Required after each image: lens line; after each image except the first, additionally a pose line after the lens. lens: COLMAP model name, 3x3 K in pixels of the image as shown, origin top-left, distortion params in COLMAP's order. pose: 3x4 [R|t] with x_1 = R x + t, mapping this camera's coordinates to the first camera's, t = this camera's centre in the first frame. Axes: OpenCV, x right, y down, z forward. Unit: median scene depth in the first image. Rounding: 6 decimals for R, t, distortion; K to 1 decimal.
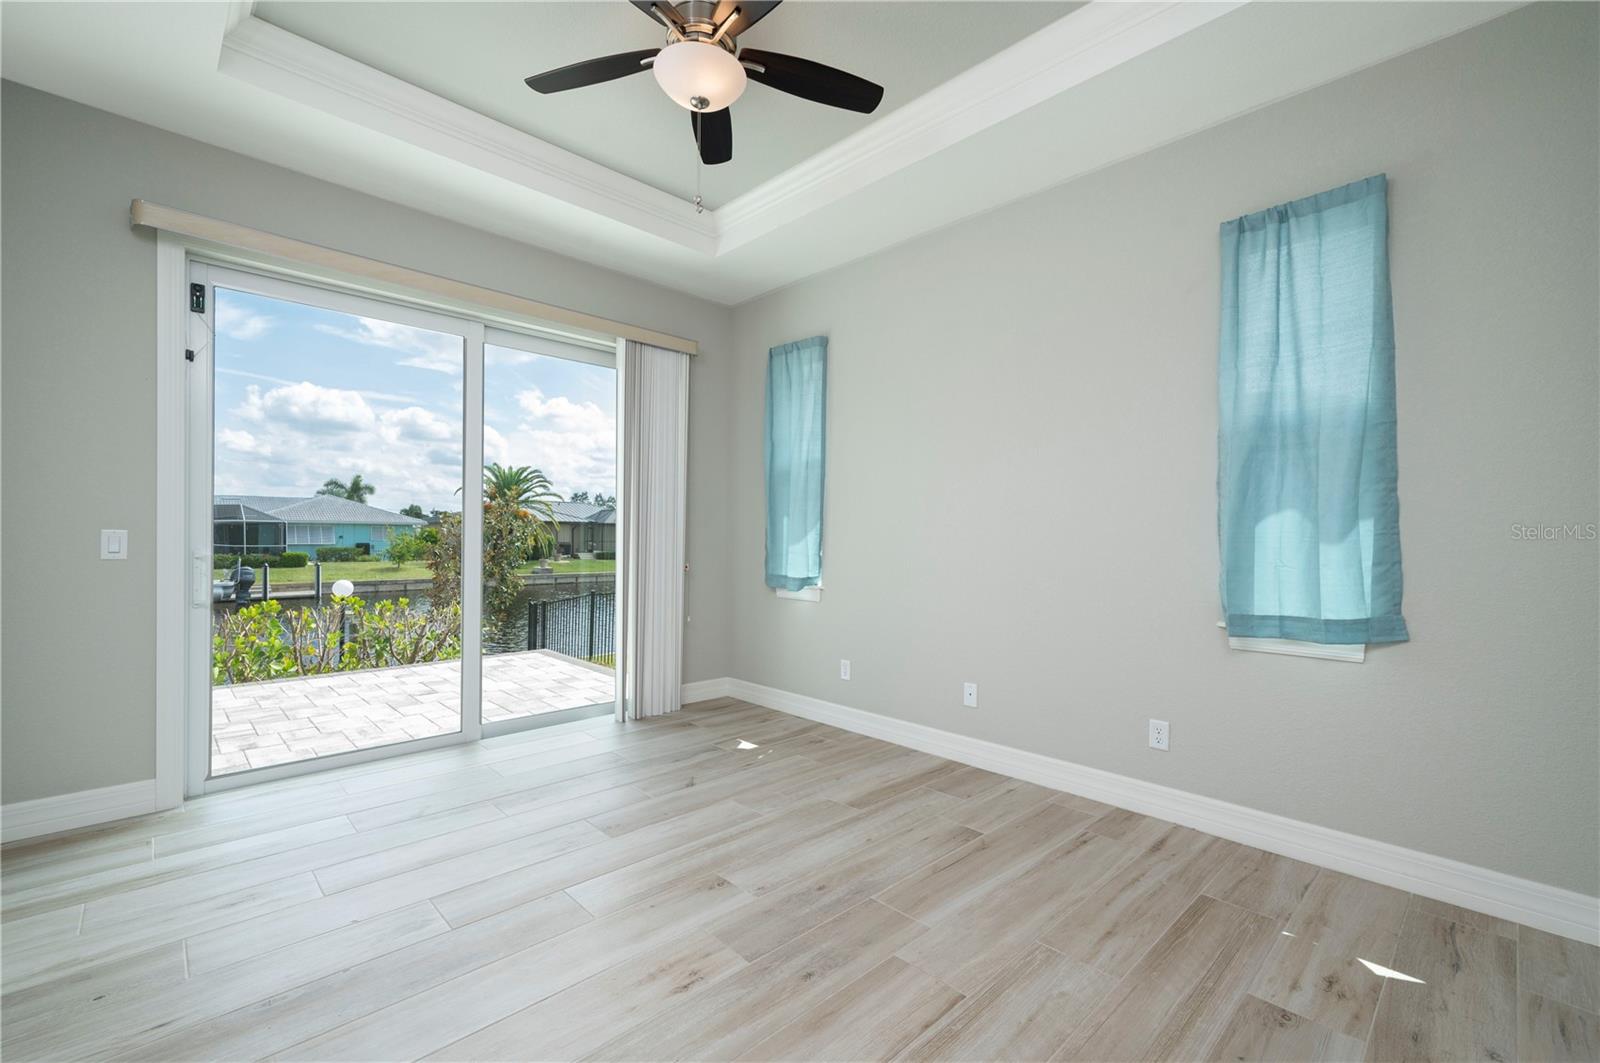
lens RADIAL K [[686.4, 0, 800.7], [0, 686.4, 535.4], [0, 0, 1]] dist [0.009640, 0.000286]
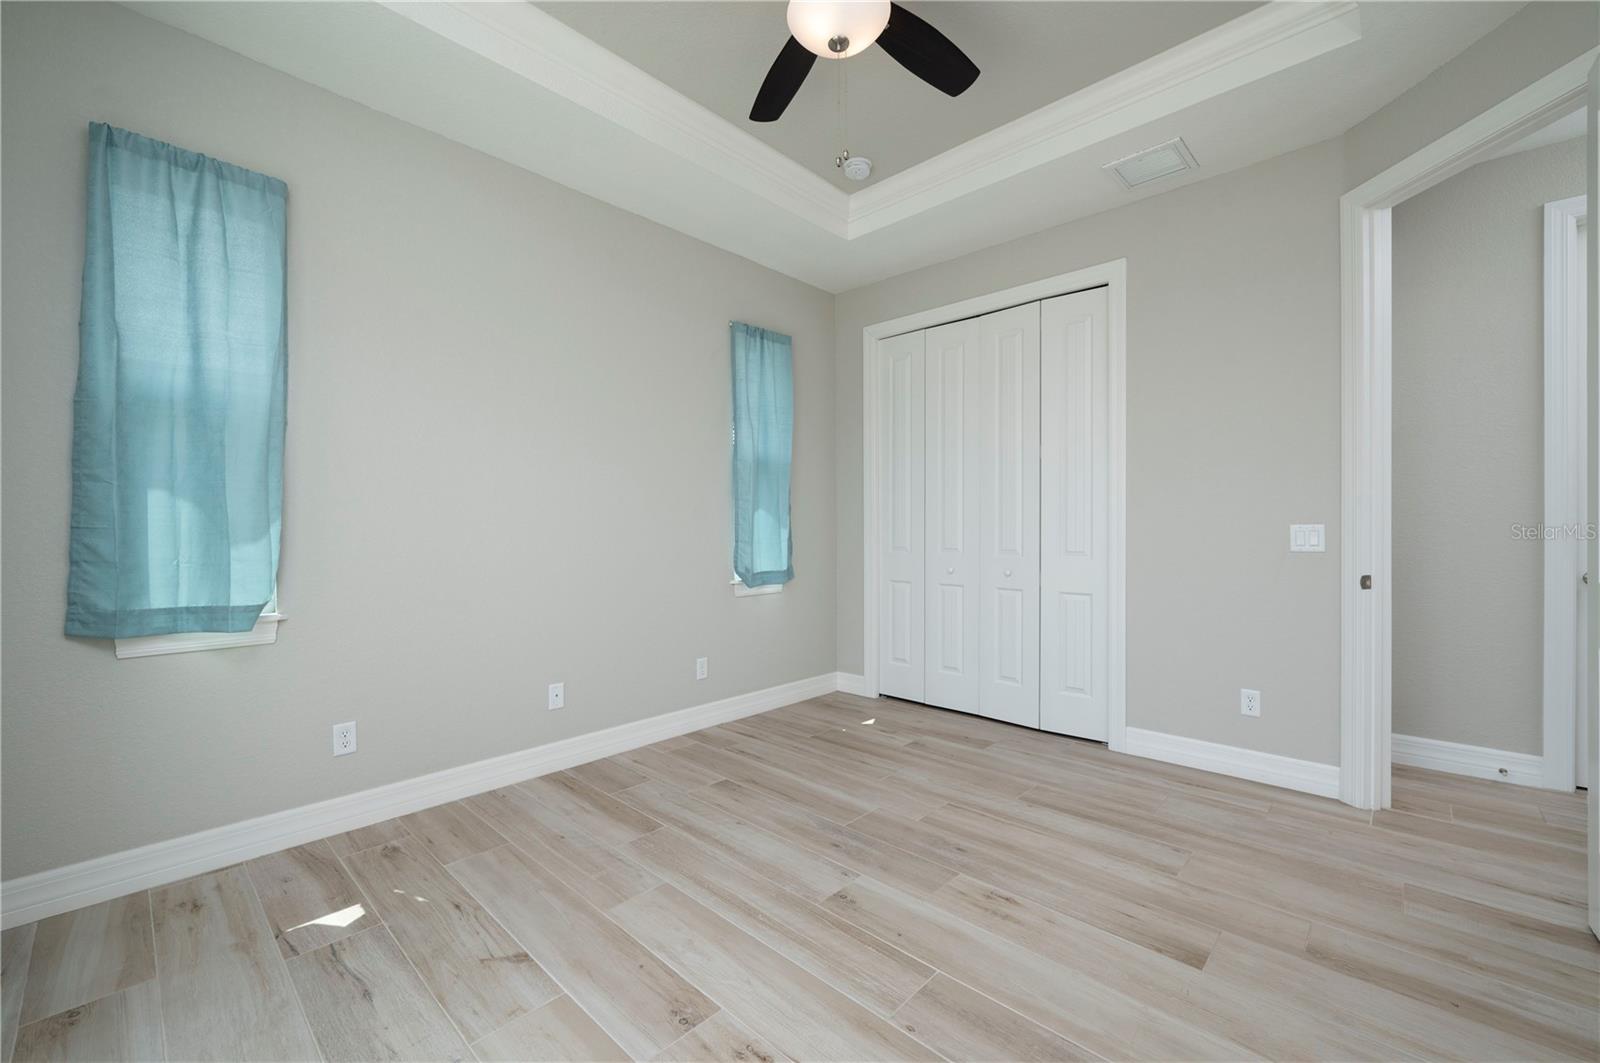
lens RADIAL K [[650.0, 0, 797.1], [0, 650.0, 525.9], [0, 0, 1]] dist [-0.000655, -0.000047]
pose [[-0.048610, -0.008045, 0.998785, -0.825059], [0.000393, 0.999967, 0.008073, -0.007344], [-0.998818, 0.000785, -0.048605, 0.912835]]
